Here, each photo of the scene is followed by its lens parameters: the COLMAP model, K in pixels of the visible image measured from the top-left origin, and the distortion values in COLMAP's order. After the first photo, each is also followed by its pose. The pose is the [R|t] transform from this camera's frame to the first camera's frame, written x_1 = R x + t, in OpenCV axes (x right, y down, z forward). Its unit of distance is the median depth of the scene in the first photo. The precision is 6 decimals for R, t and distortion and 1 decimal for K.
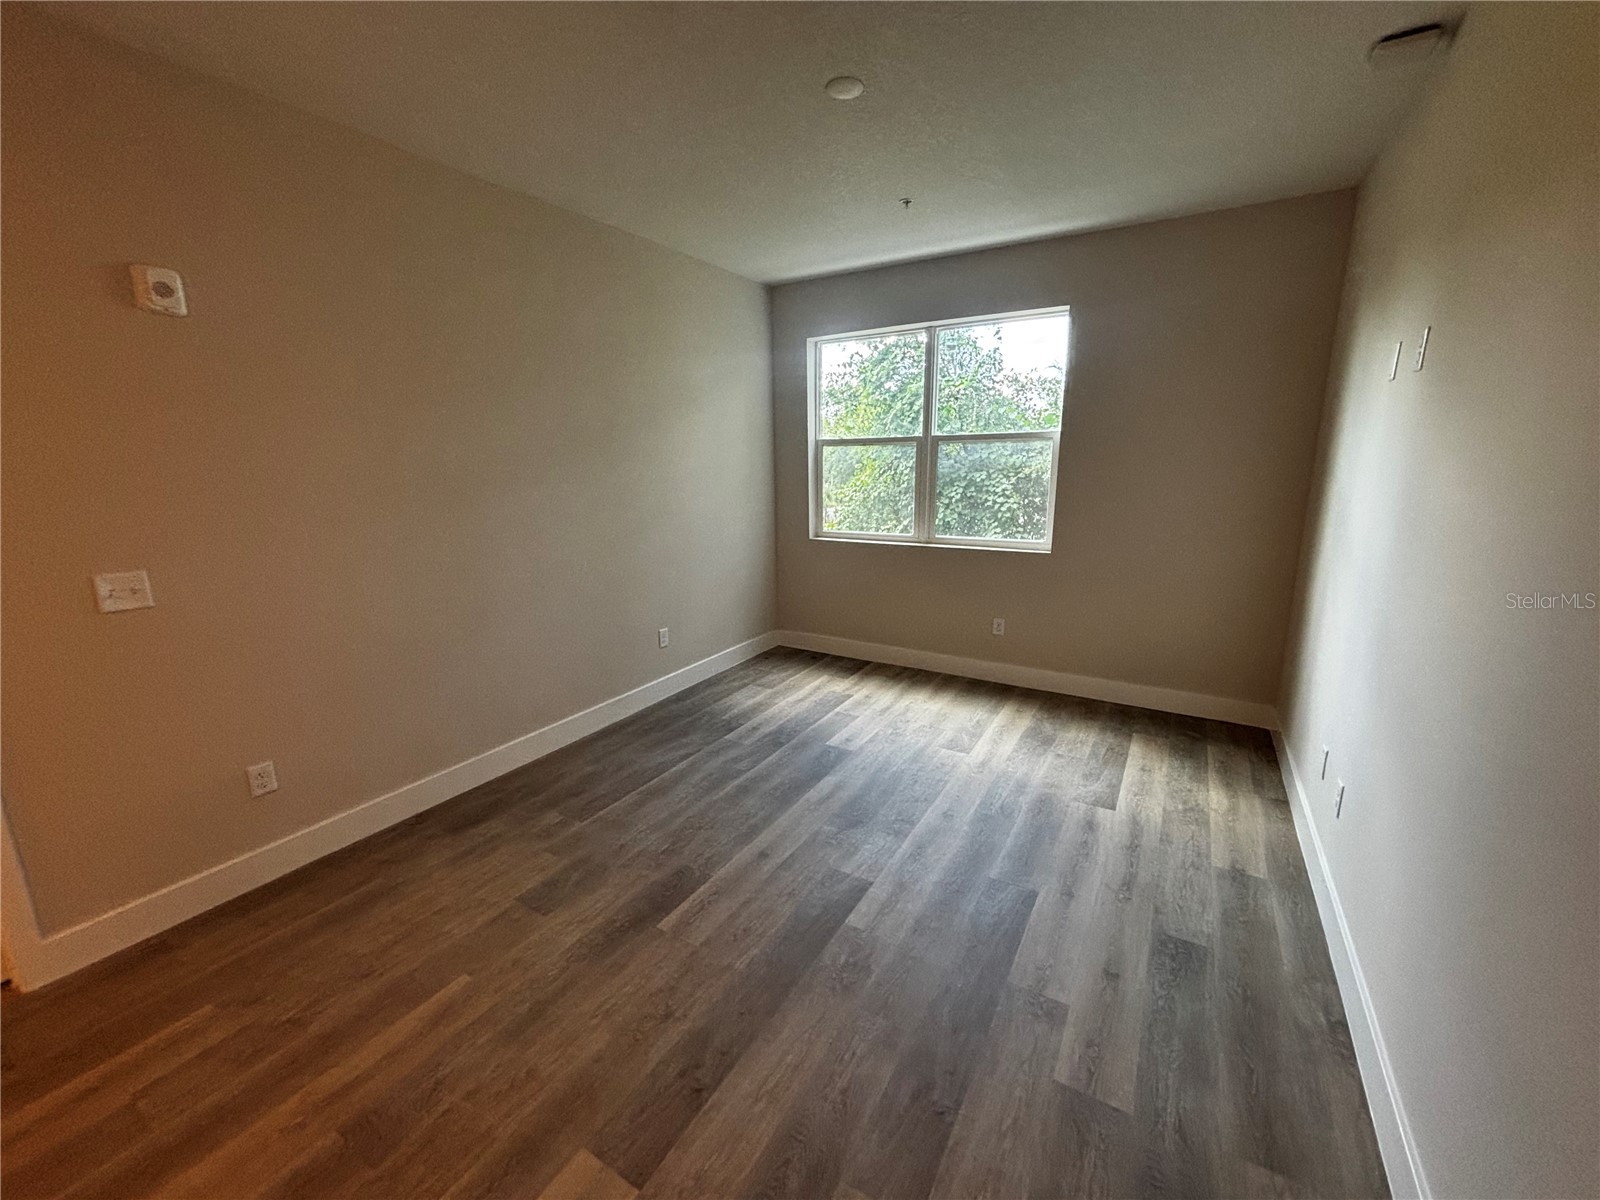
lens RADIAL K [[643.9, 0, 800.7], [0, 643.9, 600.9], [0, 0, 1]] dist [0.004185, -0.001172]
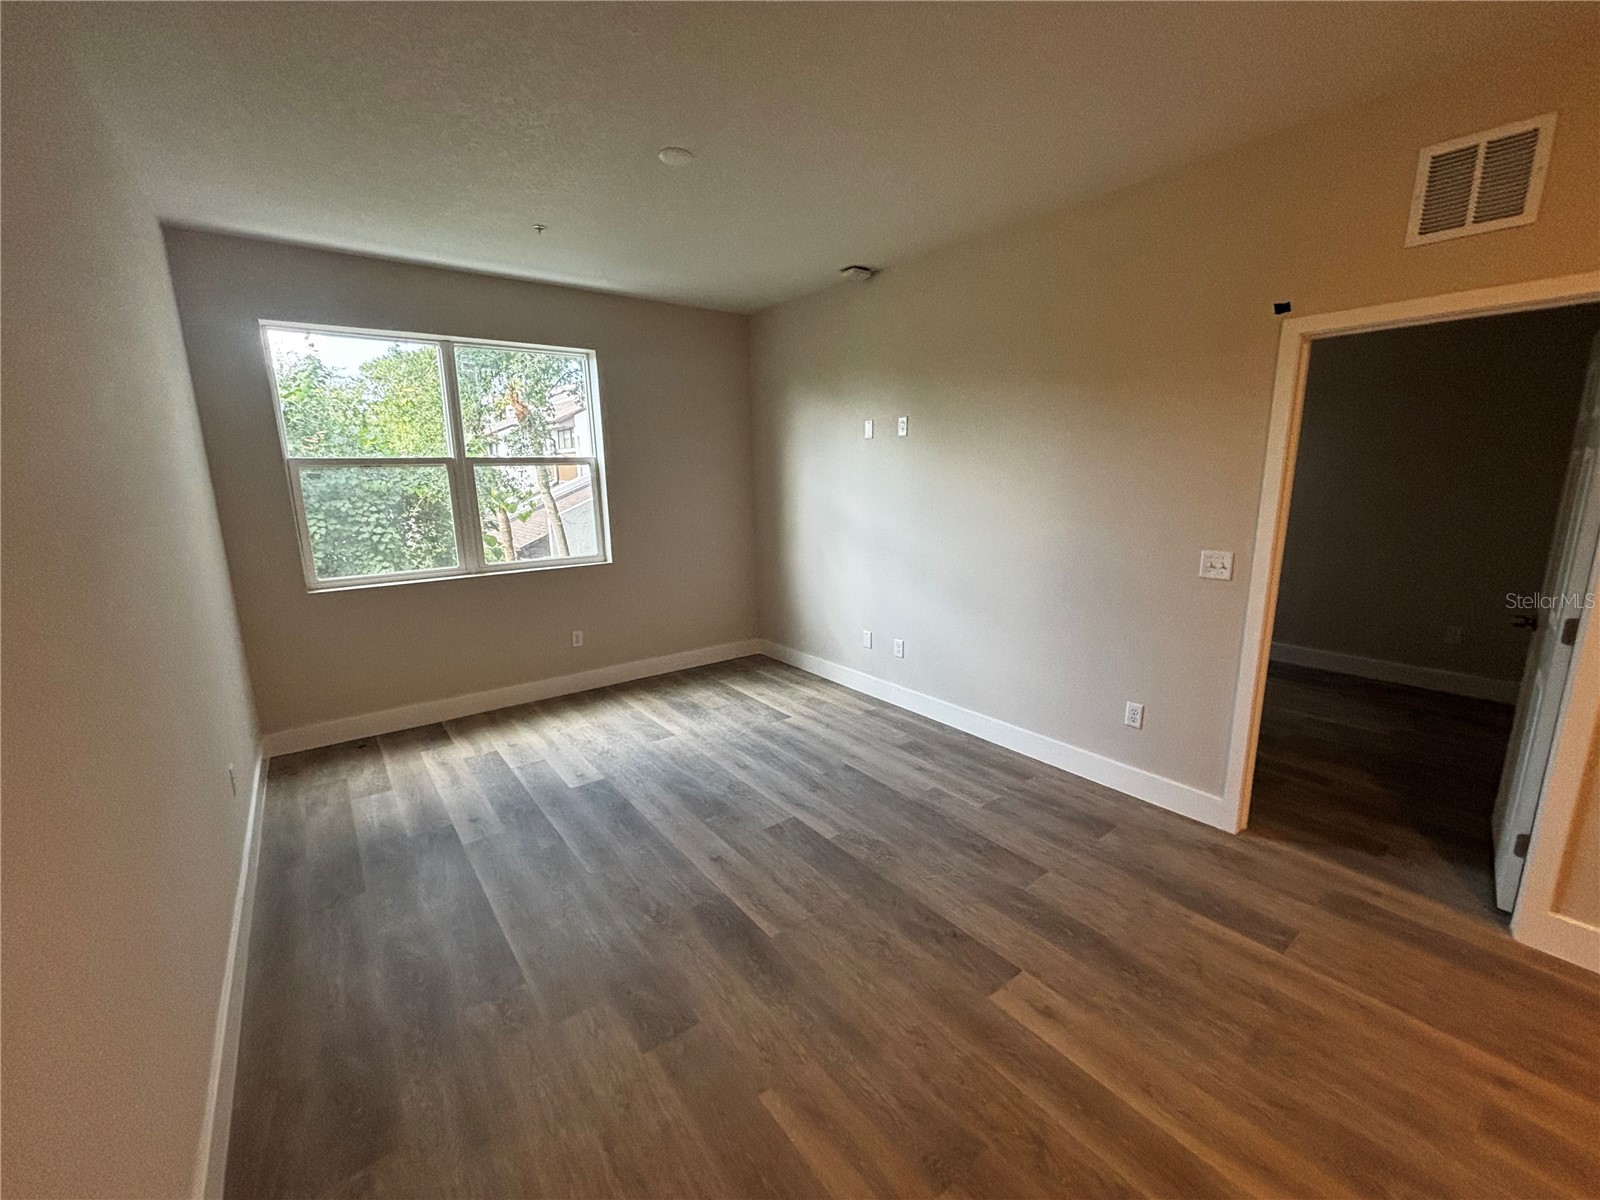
lens RADIAL K [[643.9, 0, 806.3], [0, 643.9, 601.0], [0, 0, 1]] dist [0.004185, -0.001172]
pose [[0.372643, -0.184783, 0.909391, -0.584835], [0.219293, 0.969753, 0.107188, -0.058424], [-0.901692, 0.159480, 0.401893, 0.263532]]
